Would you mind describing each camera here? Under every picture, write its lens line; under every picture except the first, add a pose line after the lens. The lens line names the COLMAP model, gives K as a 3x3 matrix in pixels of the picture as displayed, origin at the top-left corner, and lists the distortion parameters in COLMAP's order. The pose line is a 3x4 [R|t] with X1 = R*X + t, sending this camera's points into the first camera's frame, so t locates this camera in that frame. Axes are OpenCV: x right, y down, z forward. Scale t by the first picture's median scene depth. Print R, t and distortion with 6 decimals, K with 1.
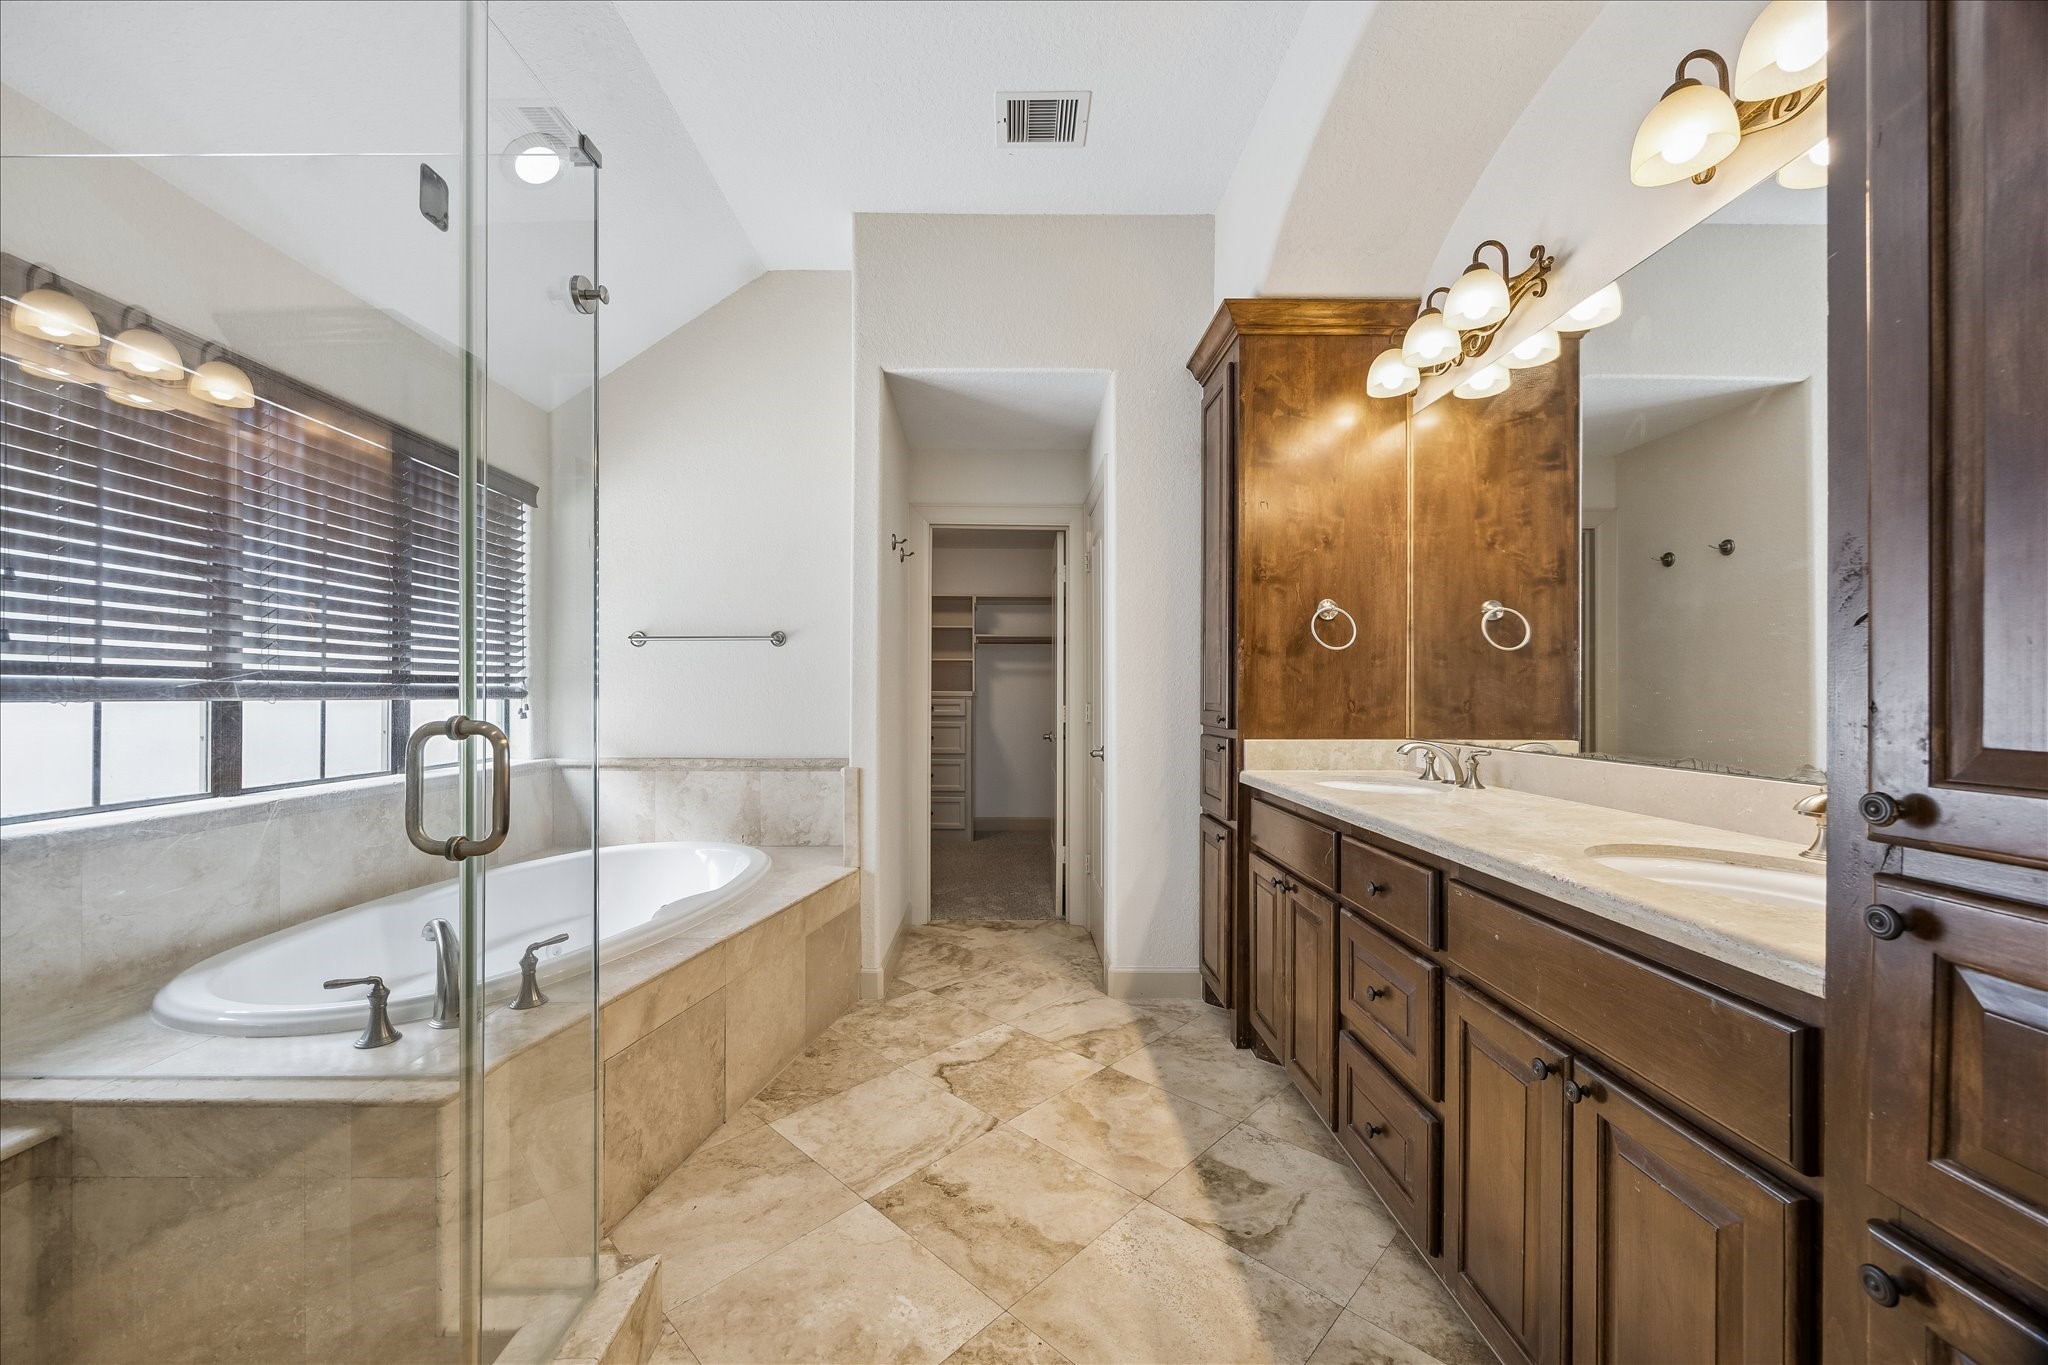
lens RADIAL K [[795.1, 0, 1021.6], [0, 795.1, 690.1], [0, 0, 1]] dist [-0.005494, 0.000249]
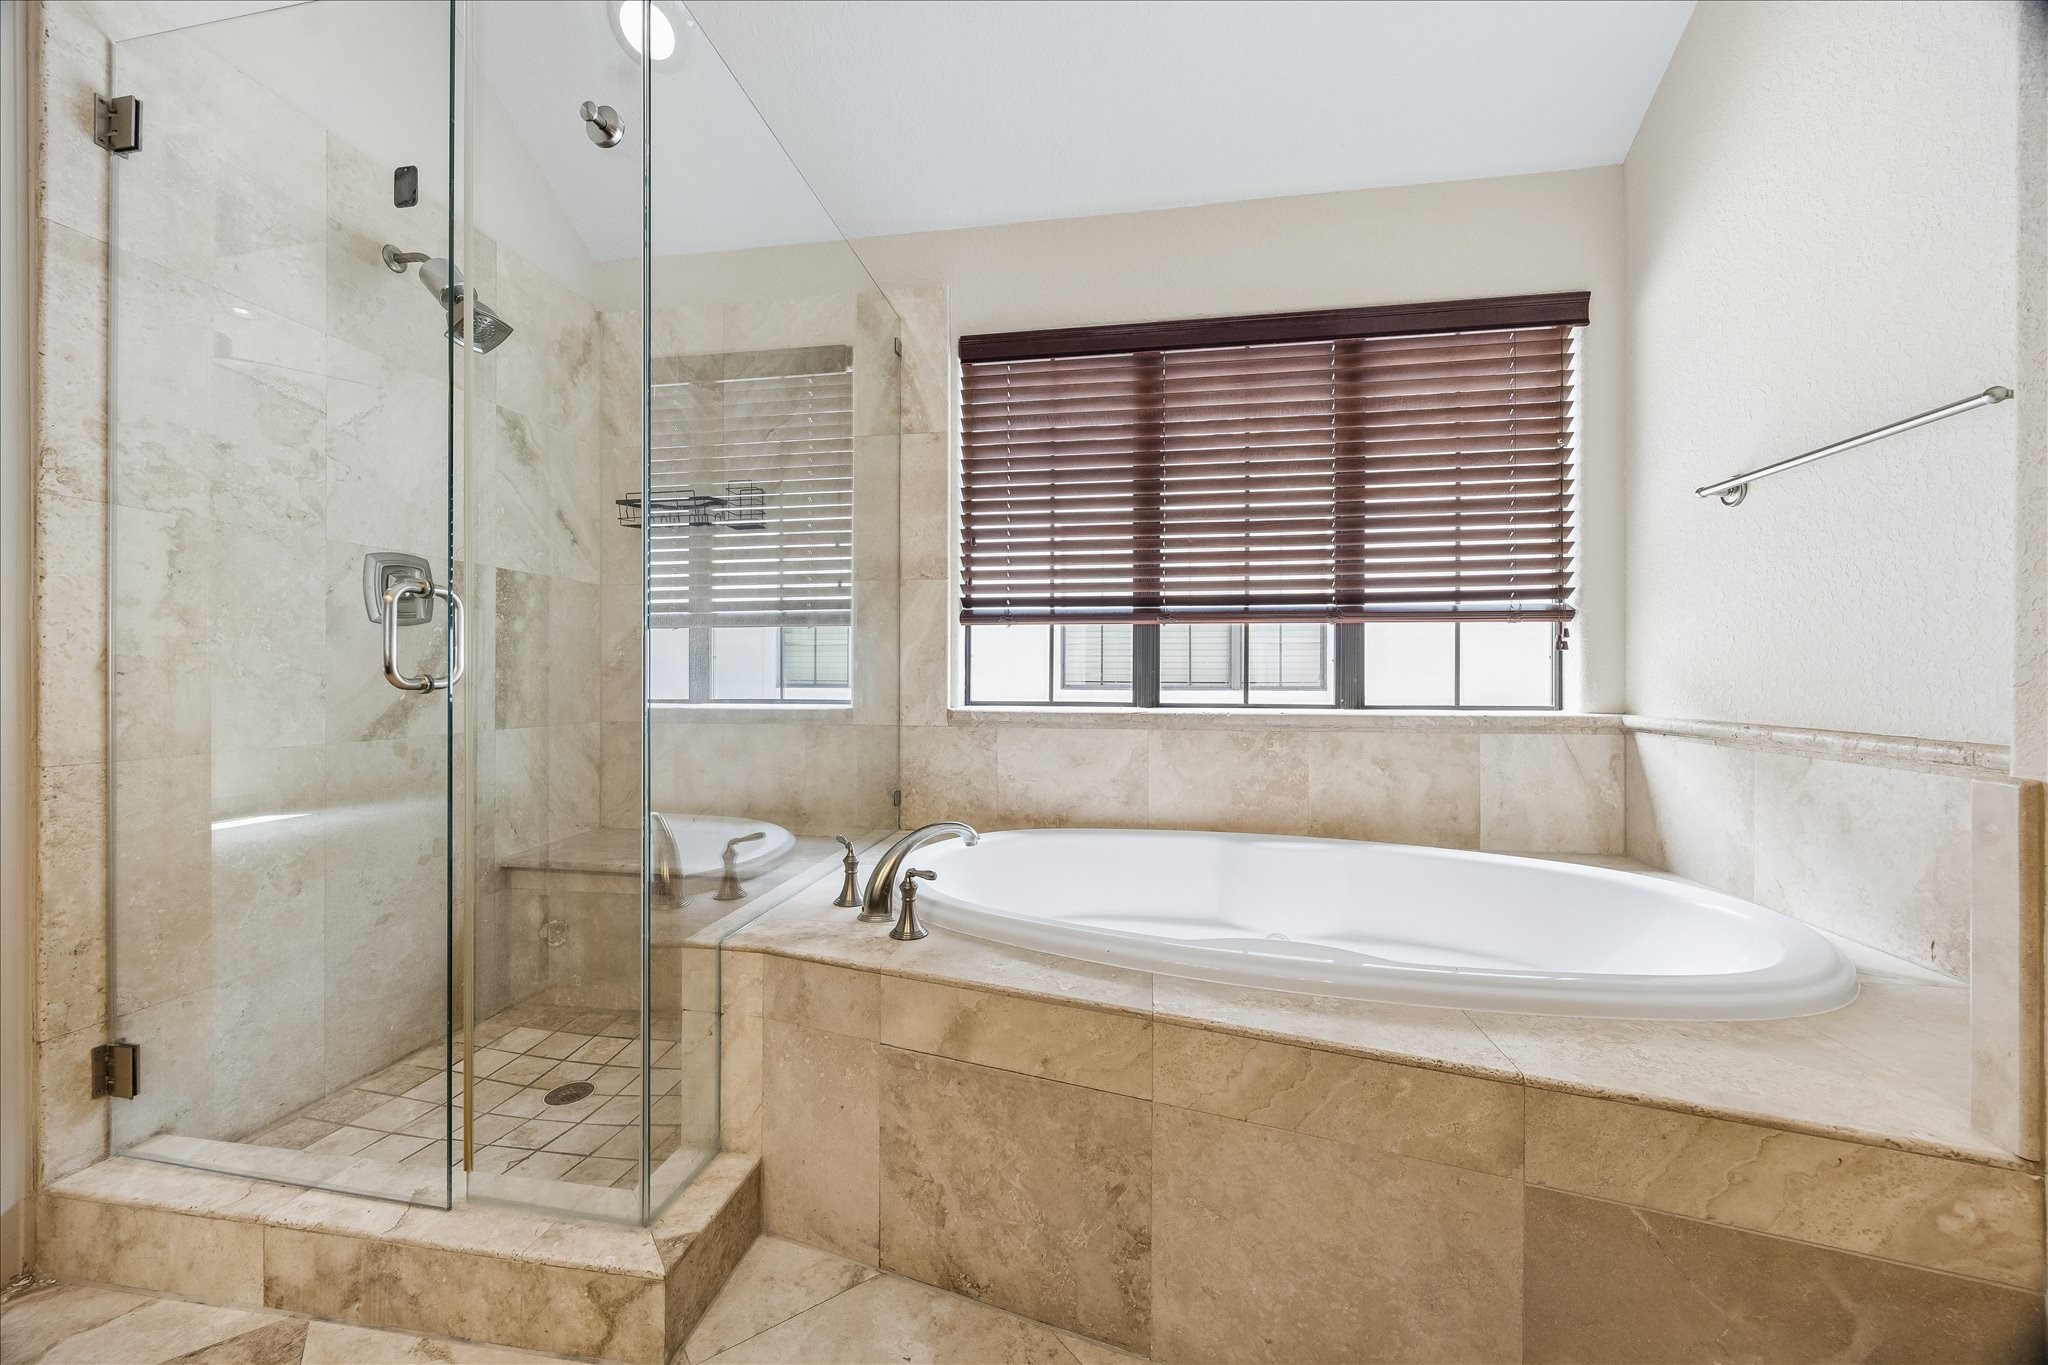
lens RADIAL K [[795.1, 0, 1030.1], [0, 795.1, 675.5], [0, 0, 1]] dist [-0.005494, 0.000249]
pose [[-0.178179, -0.000687, -0.983998, 0.135017], [0.000542, 1.000000, -0.000796, 0.071125], [0.983998, -0.000675, -0.178178, 0.830705]]
